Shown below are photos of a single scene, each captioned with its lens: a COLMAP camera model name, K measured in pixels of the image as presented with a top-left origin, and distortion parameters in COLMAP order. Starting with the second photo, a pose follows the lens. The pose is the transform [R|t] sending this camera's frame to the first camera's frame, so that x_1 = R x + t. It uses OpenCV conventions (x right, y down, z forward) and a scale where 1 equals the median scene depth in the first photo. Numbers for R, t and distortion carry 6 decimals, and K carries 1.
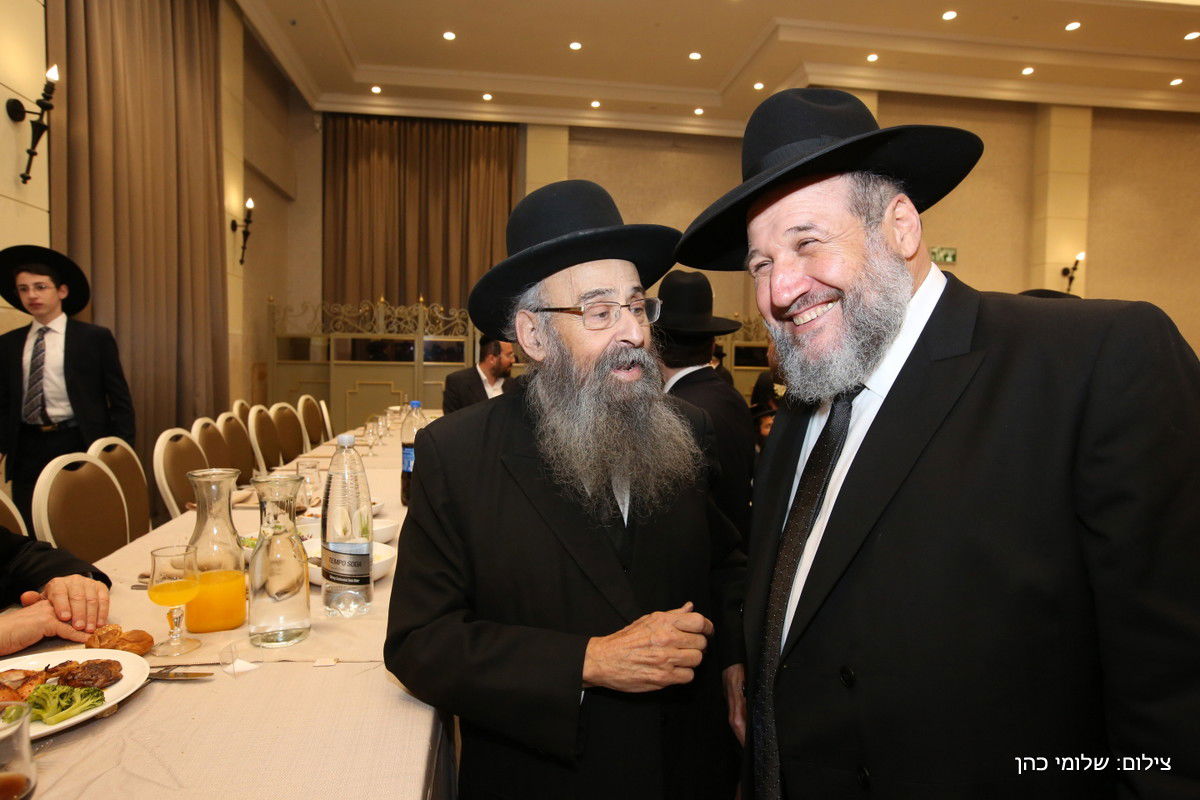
lens RADIAL K [[727.2, 0, 599.3], [0, 727.2, 397.3], [0, 0, 1]] dist [-0.035036, 0.007486]
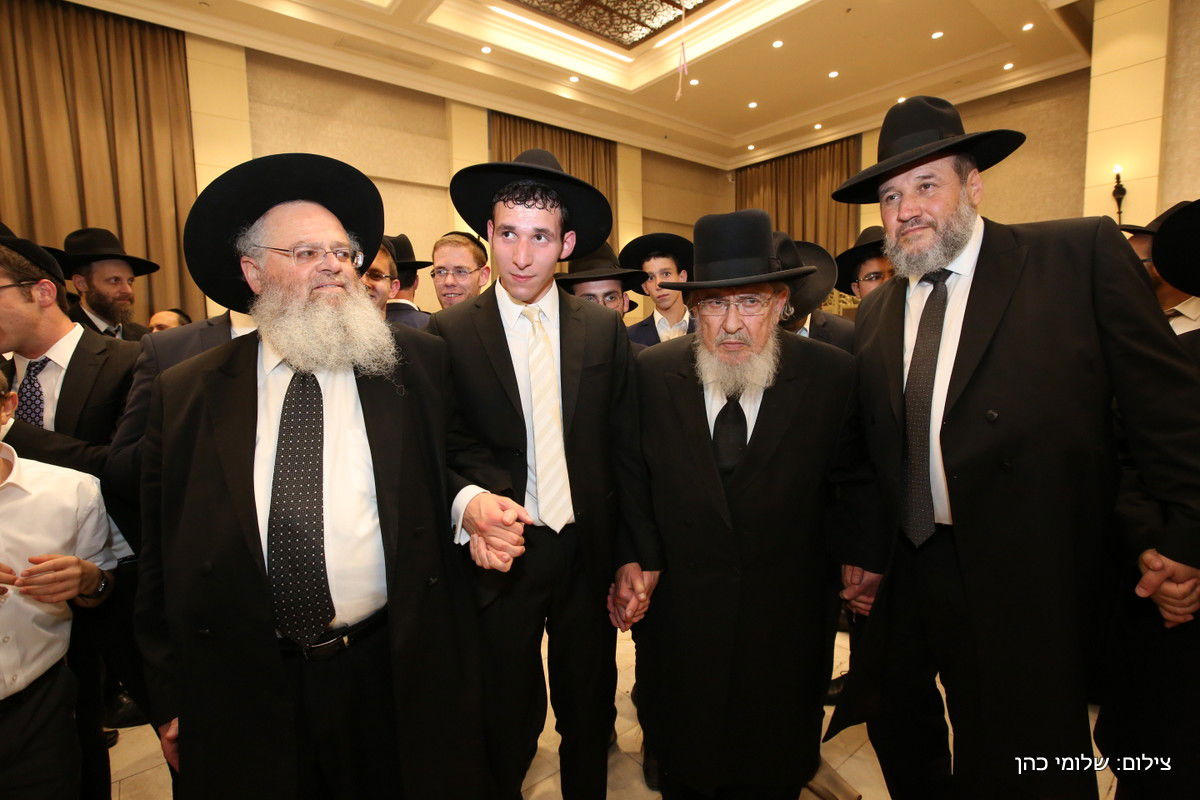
lens RADIAL K [[555.1, 0, 590.9], [0, 555.1, 407.4], [0, 0, 1]] dist [-0.023940, 0.006960]
pose [[0.510818, 0.084616, -0.855515, 0.544293], [-0.006857, 0.995514, 0.094369, 0.011649], [0.859662, -0.042340, 0.509106, 0.090819]]
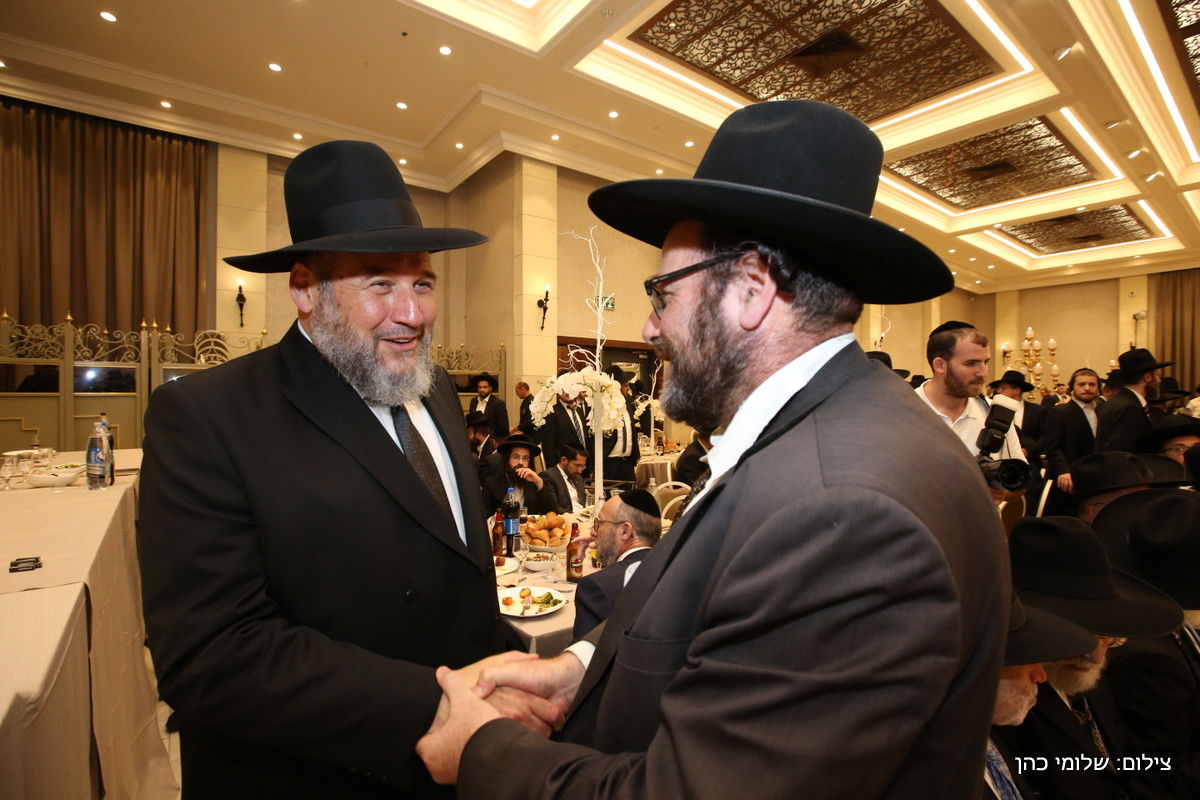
lens RADIAL K [[555.1, 0, 598.6], [0, 555.1, 394.4], [0, 0, 1]] dist [-0.023940, 0.006960]
pose [[0.876715, -0.017610, 0.480688, -0.011942], [0.033263, 0.999157, -0.024065, -0.009295], [-0.479859, 0.037087, 0.876562, 0.132759]]
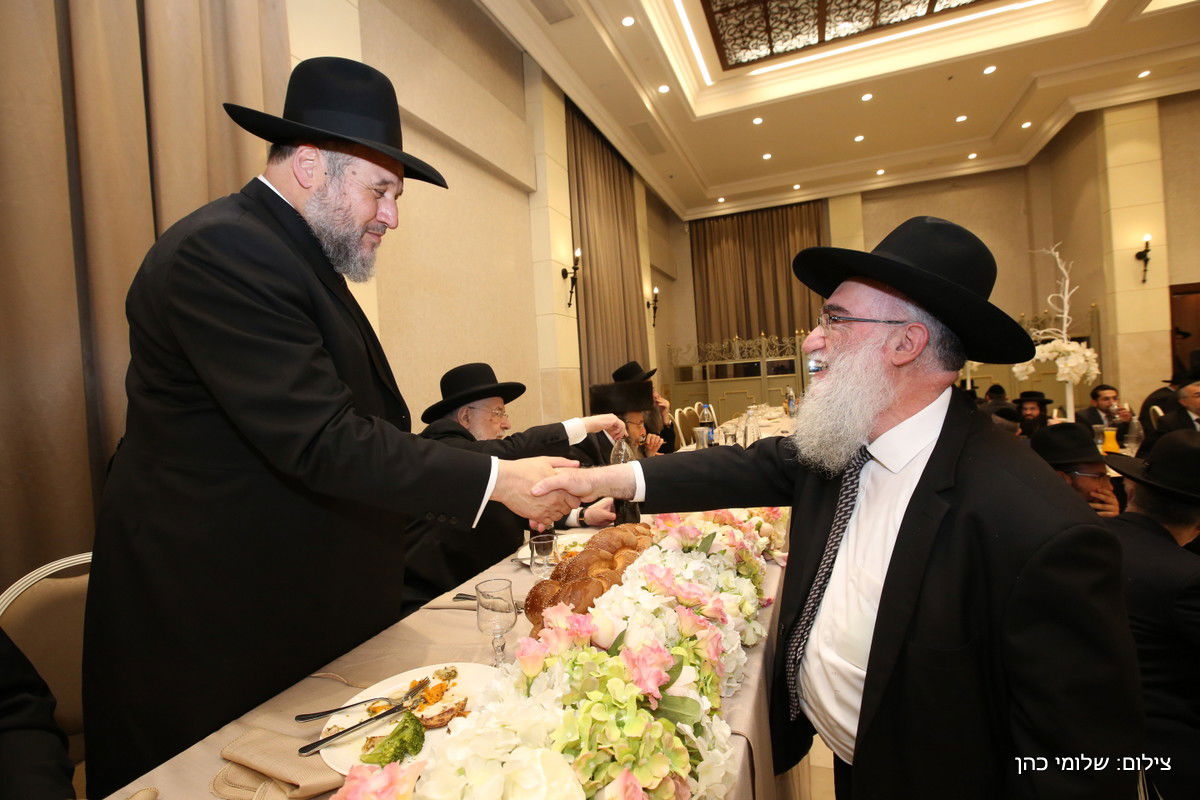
lens RADIAL K [[555.1, 0, 606.7], [0, 555.1, 390.7], [0, 0, 1]] dist [-0.023940, 0.006960]
pose [[0.868855, -0.070156, -0.490070, 0.024702], [0.061418, 0.997536, -0.033913, 0.001326], [0.491241, -0.000634, 0.871023, -0.137092]]
